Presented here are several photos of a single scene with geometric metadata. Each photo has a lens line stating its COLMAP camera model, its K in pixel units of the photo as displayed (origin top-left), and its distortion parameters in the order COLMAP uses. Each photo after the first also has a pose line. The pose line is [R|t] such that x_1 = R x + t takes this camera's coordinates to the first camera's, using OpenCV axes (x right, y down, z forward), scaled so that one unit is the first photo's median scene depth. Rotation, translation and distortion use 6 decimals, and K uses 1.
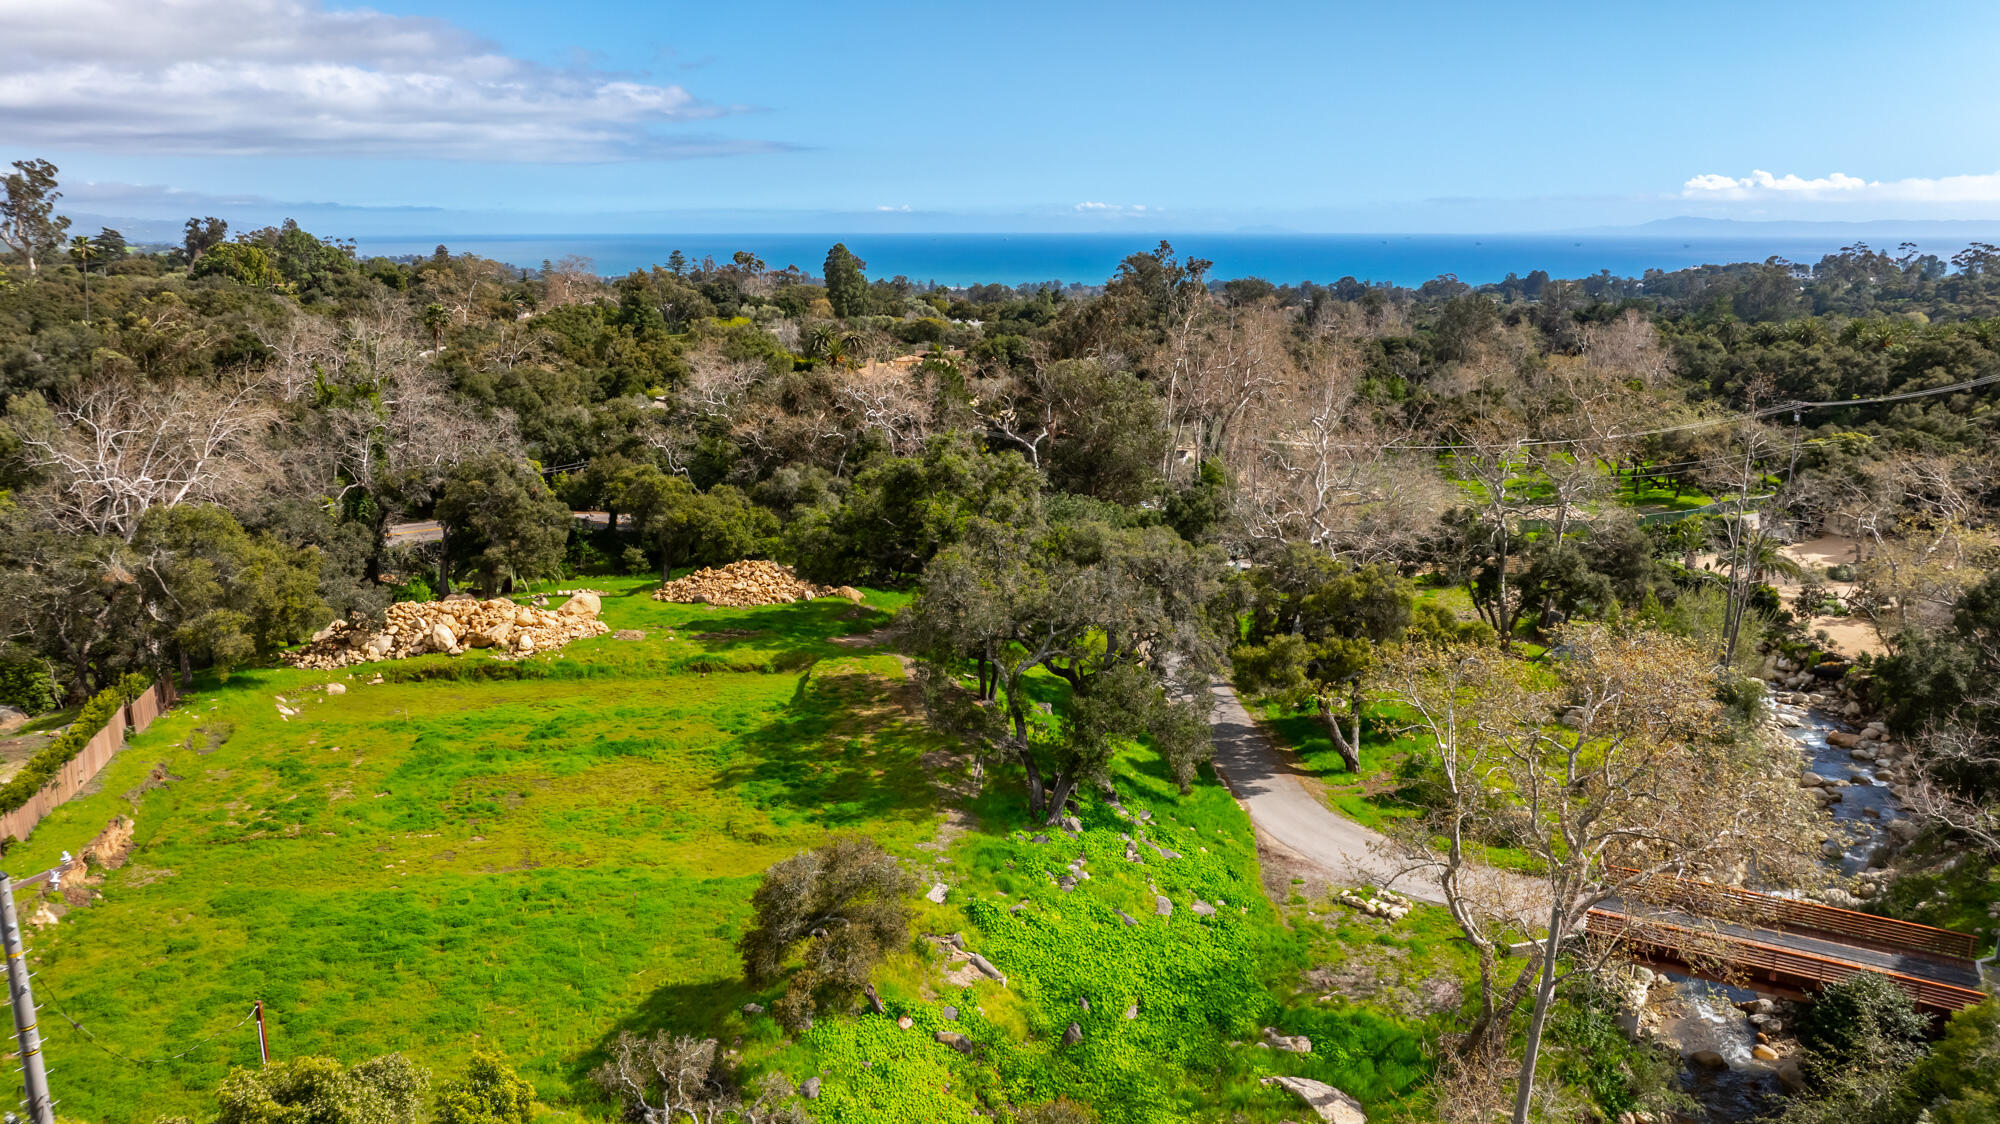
lens RADIAL K [[1396.4, 0, 1012.3], [0, 1396.4, 559.1], [0, 0, 1]] dist [-0.055929, 0.075477]
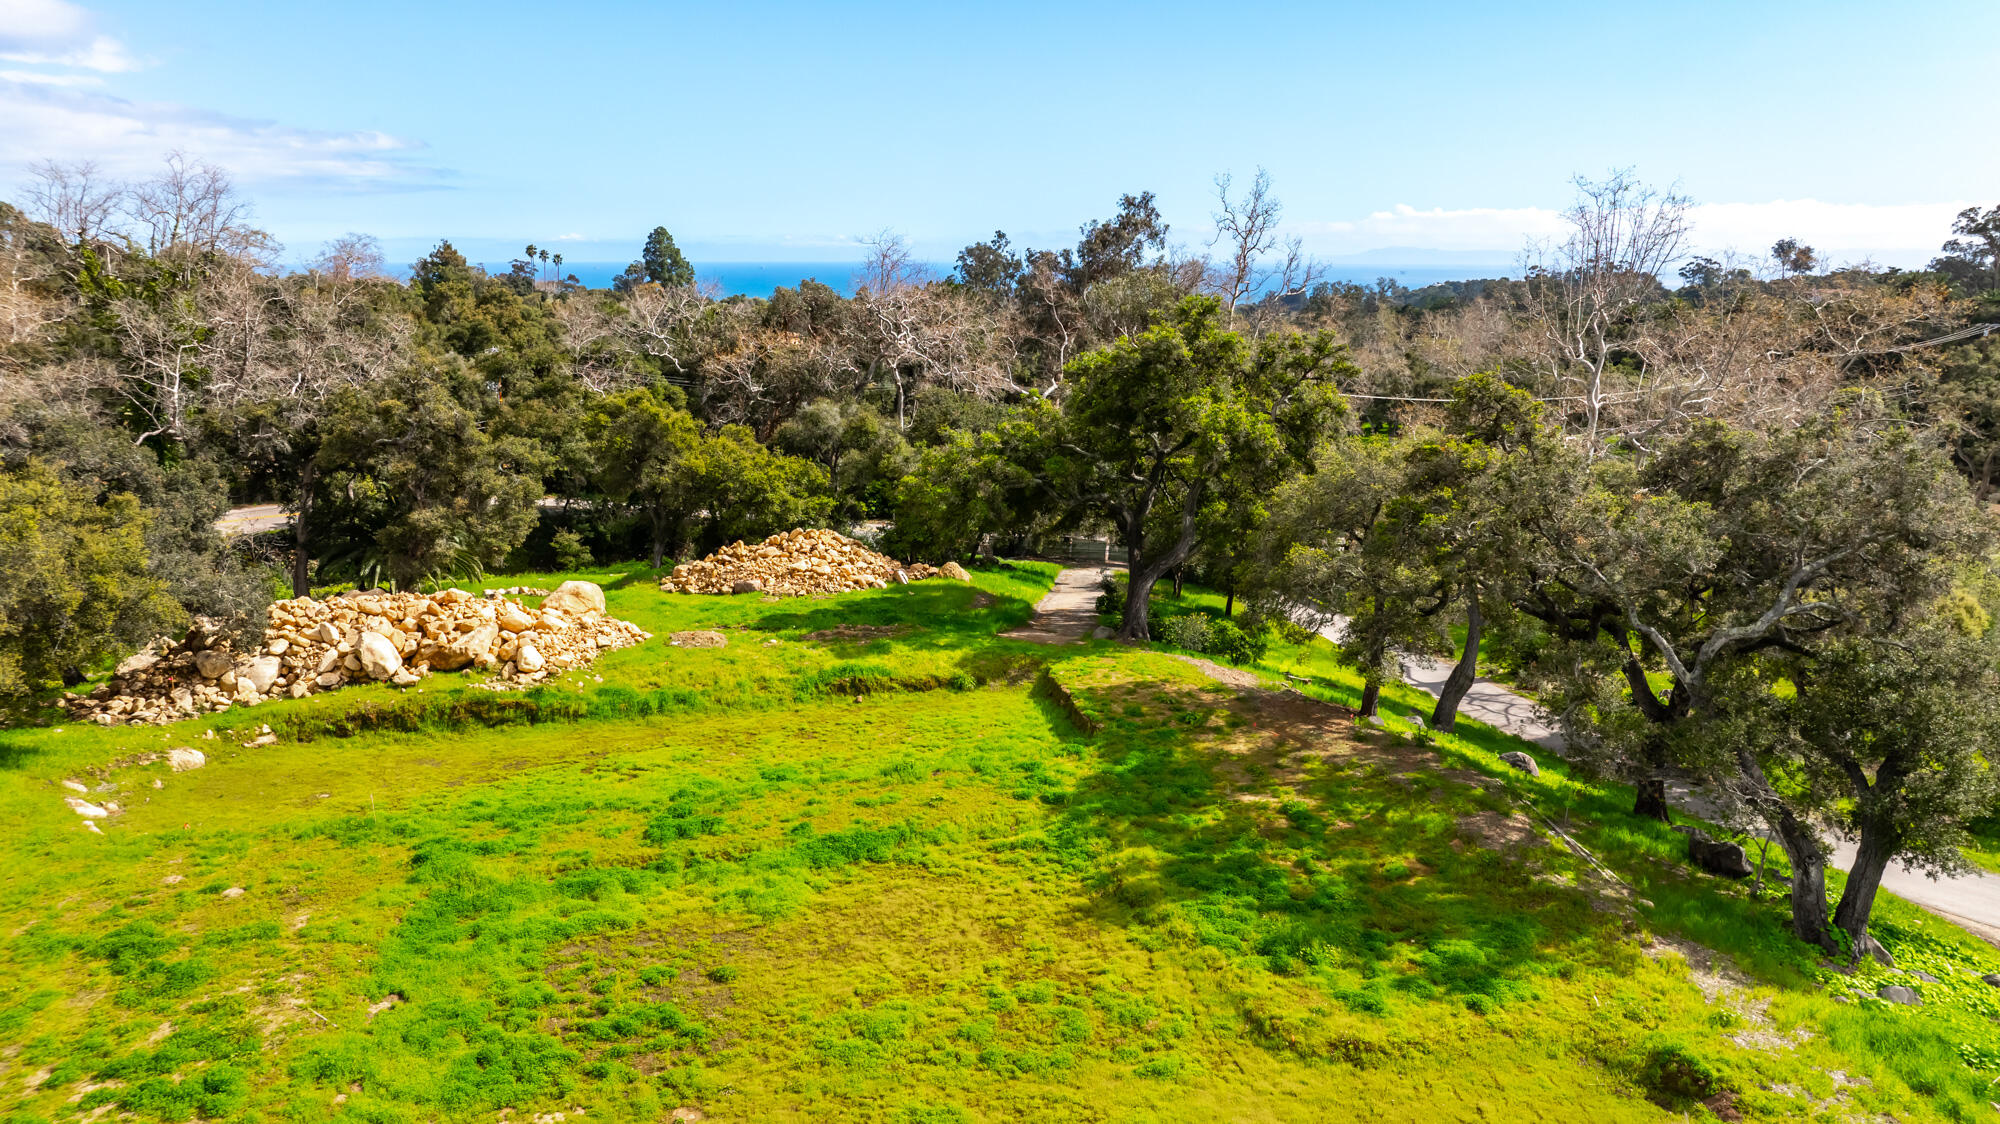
lens RADIAL K [[1396.4, 0, 1012.3], [0, 1396.4, 559.1], [0, 0, 1]] dist [-0.055929, 0.075477]
pose [[0.987237, -0.034054, 0.155574, -0.242985], [0.036216, 0.999283, -0.011078, 0.033025], [-0.155085, 0.016571, 0.987762, 0.406505]]
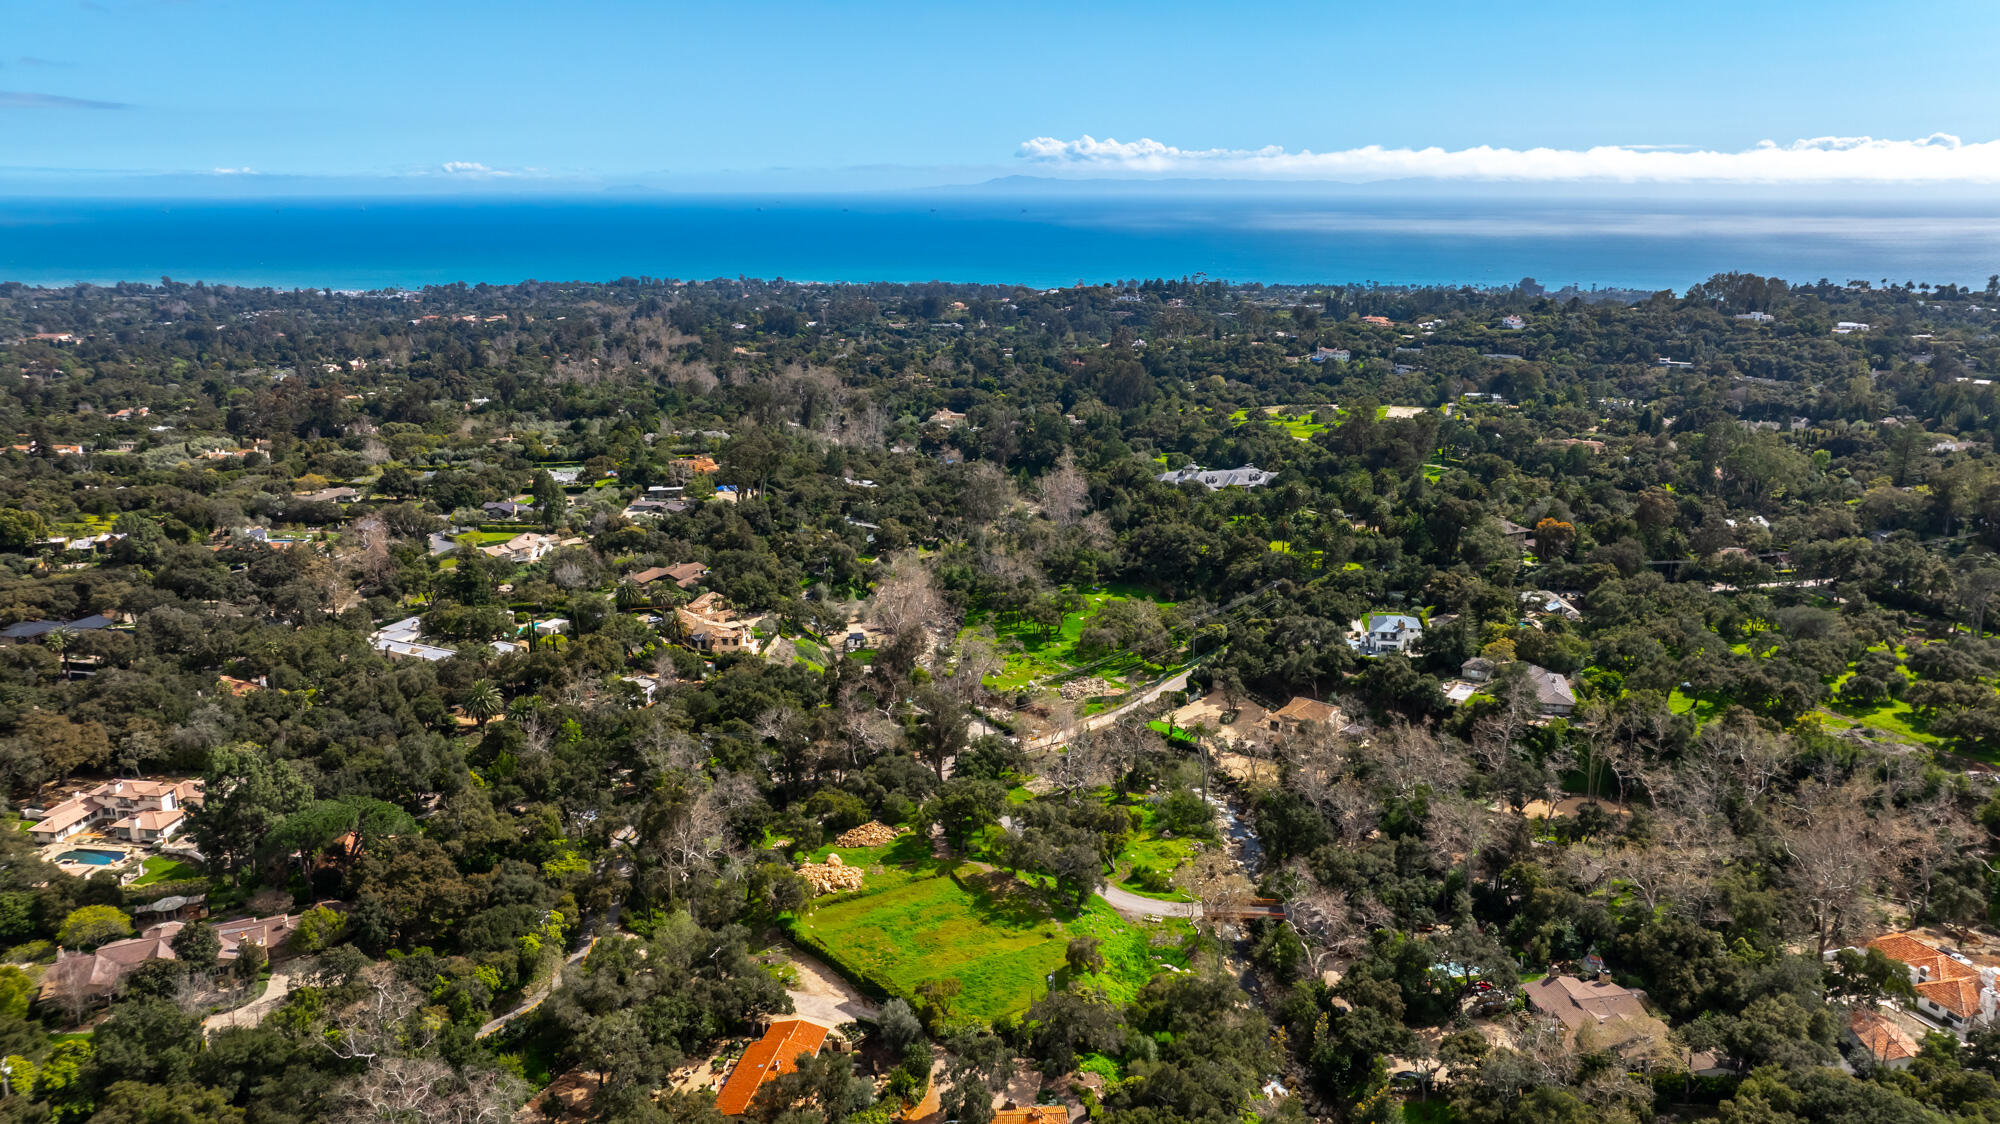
lens RADIAL K [[1396.4, 0, 1012.3], [0, 1396.4, 559.1], [0, 0, 1]] dist [-0.055929, 0.075477]
pose [[0.908449, -0.107108, 0.404041, -1.145575], [0.094790, 0.994219, 0.050432, -0.722948], [-0.407107, -0.007515, 0.913350, -1.763229]]
